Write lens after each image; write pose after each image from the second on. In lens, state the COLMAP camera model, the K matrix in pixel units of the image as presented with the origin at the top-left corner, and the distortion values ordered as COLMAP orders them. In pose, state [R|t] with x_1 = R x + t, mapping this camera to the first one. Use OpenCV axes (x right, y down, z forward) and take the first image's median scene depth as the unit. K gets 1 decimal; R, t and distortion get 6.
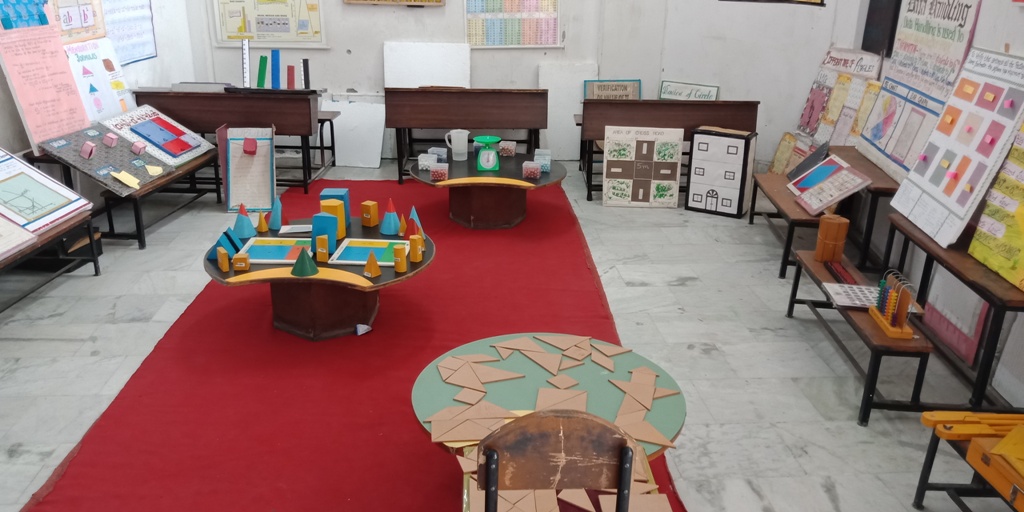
lens RADIAL K [[799.3, 0, 512.0], [0, 799.3, 256.0], [0, 0, 1]] dist [0.059448, -0.087394]
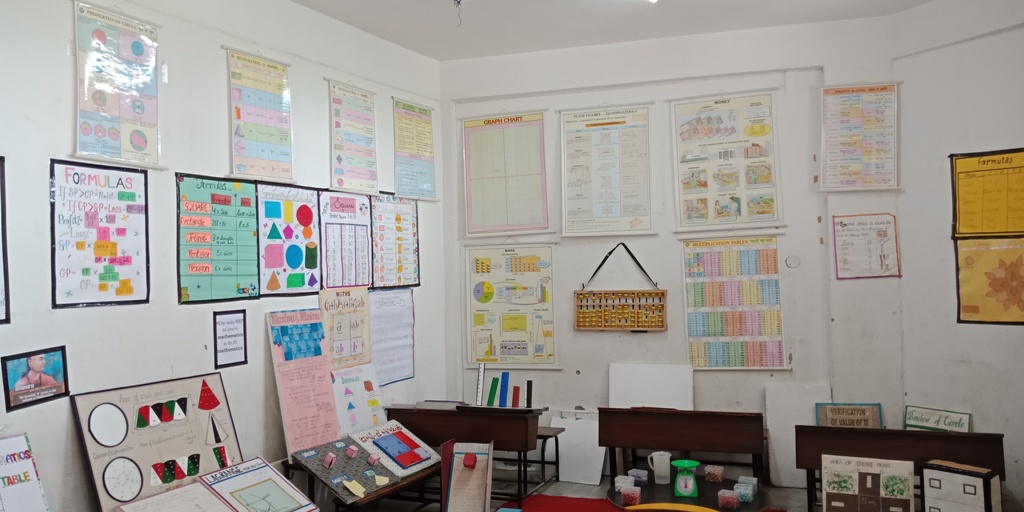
lens RADIAL K [[799.3, 0, 512.0], [0, 799.3, 256.0], [0, 0, 1]] dist [0.059448, -0.087394]
pose [[0.941381, -0.042857, -0.334612, 0.101322], [-0.084289, 0.930554, -0.356321, -0.011081], [0.326645, 0.363638, 0.872394, -0.031627]]
